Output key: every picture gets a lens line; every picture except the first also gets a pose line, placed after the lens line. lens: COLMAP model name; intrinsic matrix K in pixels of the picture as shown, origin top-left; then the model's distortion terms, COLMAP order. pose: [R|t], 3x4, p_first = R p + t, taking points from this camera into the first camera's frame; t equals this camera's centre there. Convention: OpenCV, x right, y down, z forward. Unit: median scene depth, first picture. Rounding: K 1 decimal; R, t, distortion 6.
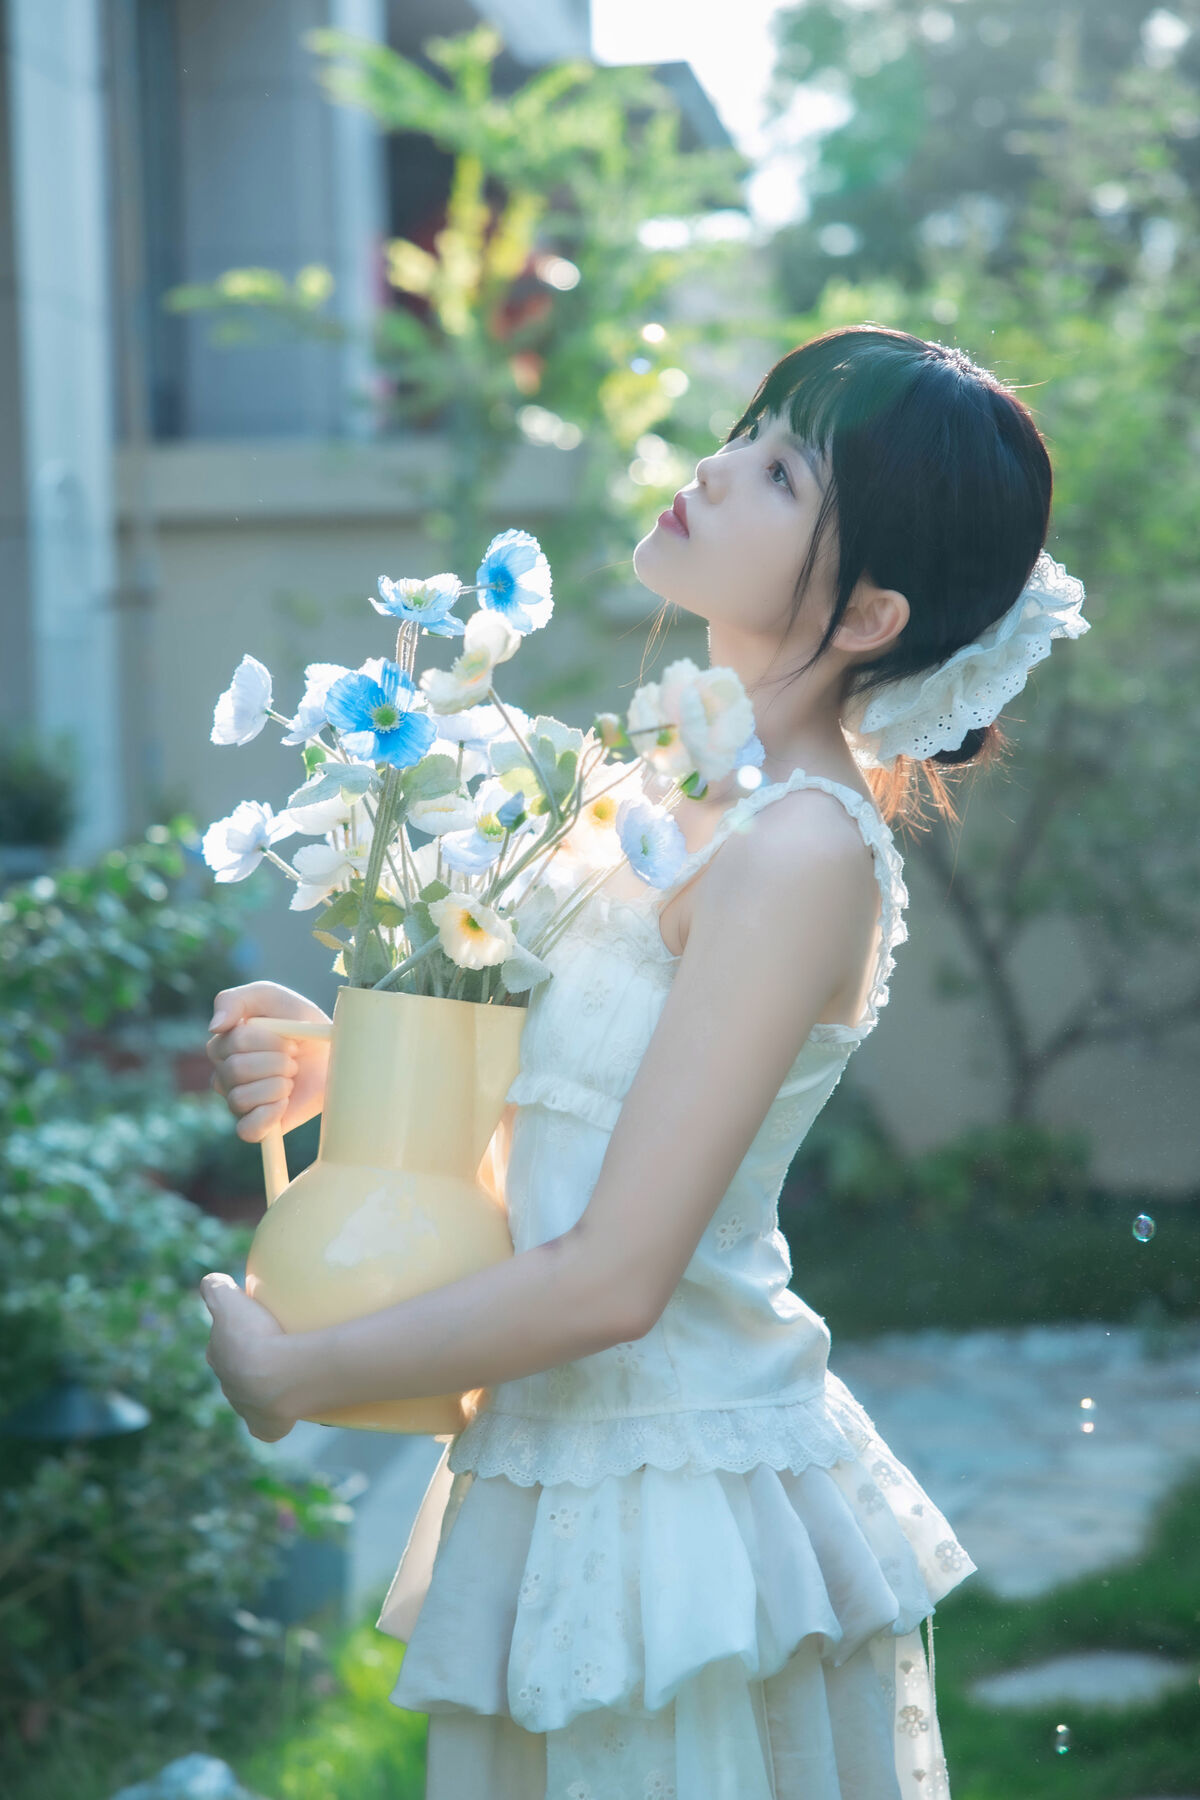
lens RADIAL K [[3718.8, 0, 594.7], [0, 3718.8, 899.4], [0, 0, 1]] dist [0.338788, 0.000000]
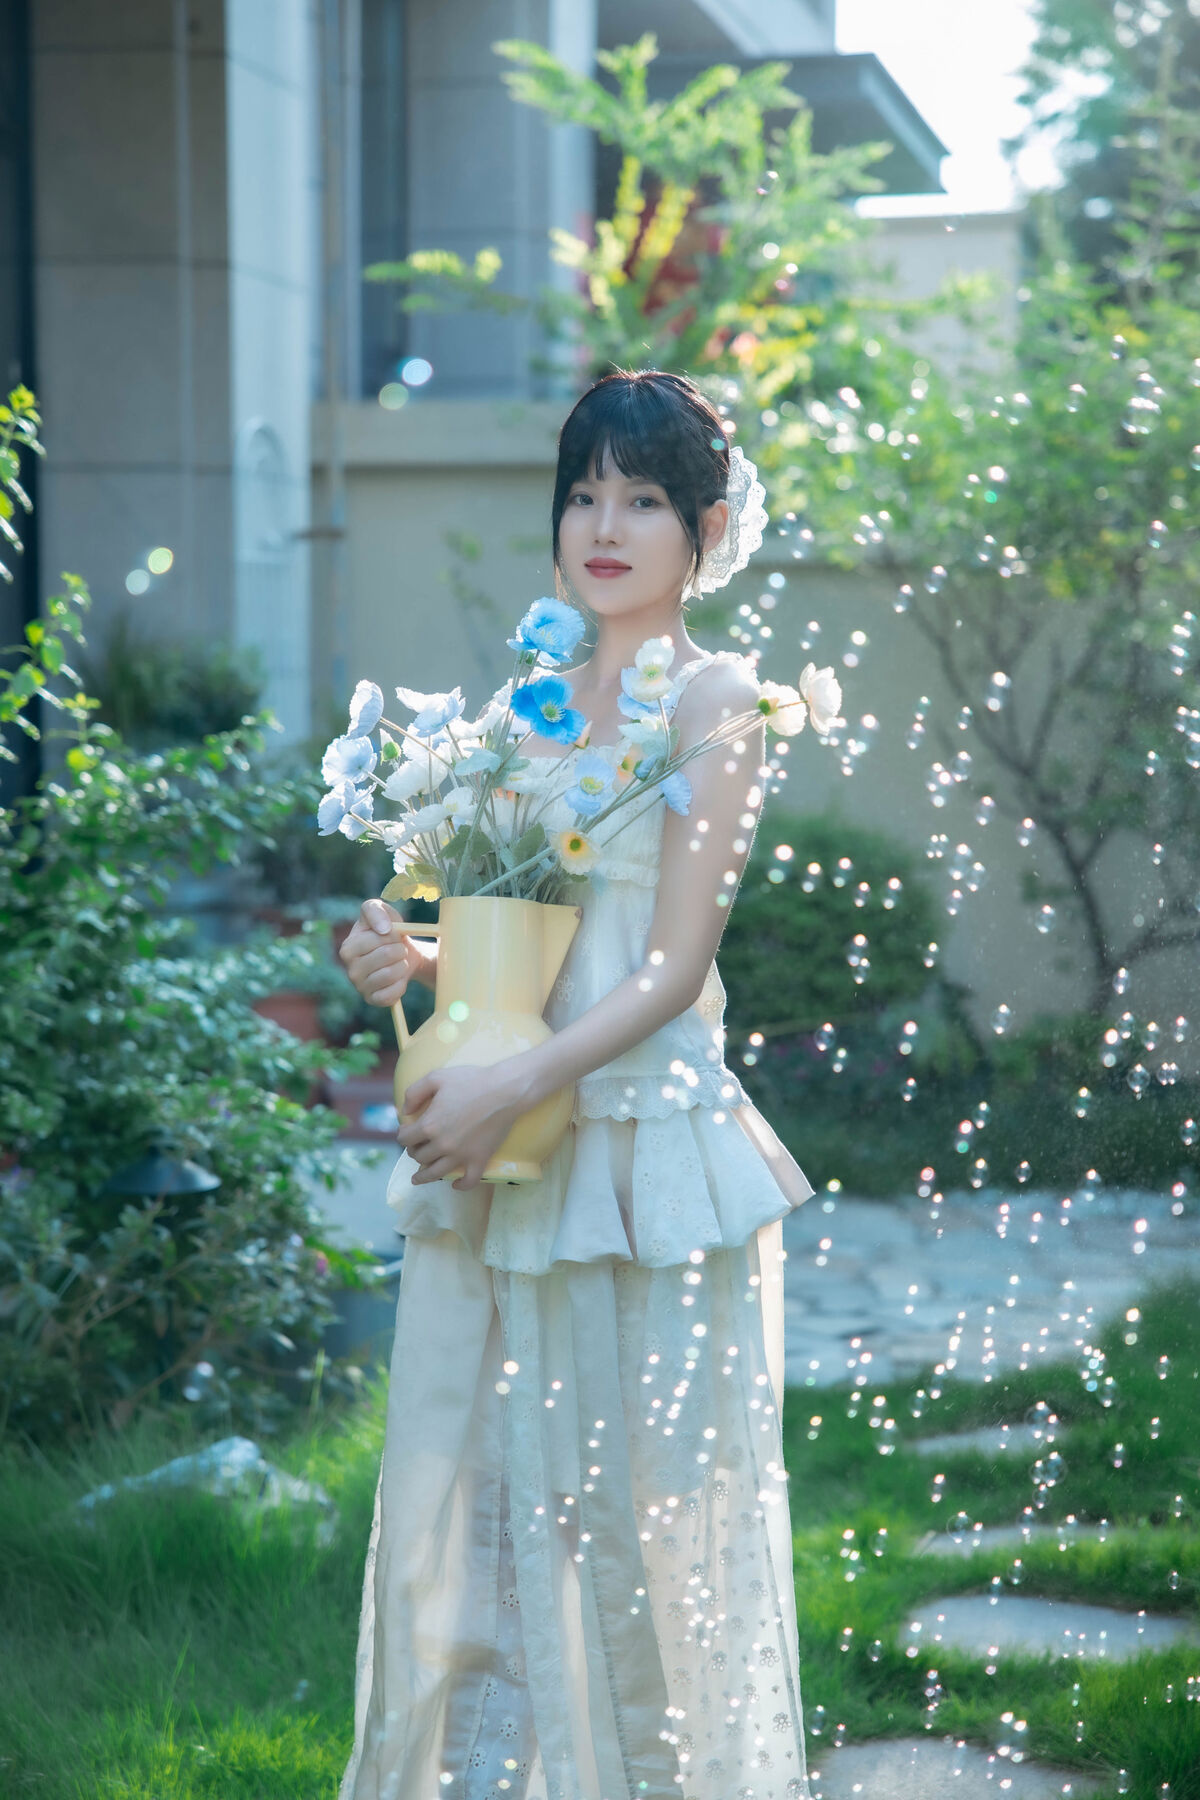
lens RADIAL K [[3636.3, 0, 594.9], [0, 3636.3, 894.2], [0, 0, 1]] dist [0.295283, 0.000000]
pose [[0.995453, 0.029578, -0.090547, 0.065053], [-0.028232, 0.999472, 0.016111, 0.010310], [0.090976, -0.013481, 0.995762, -0.115871]]
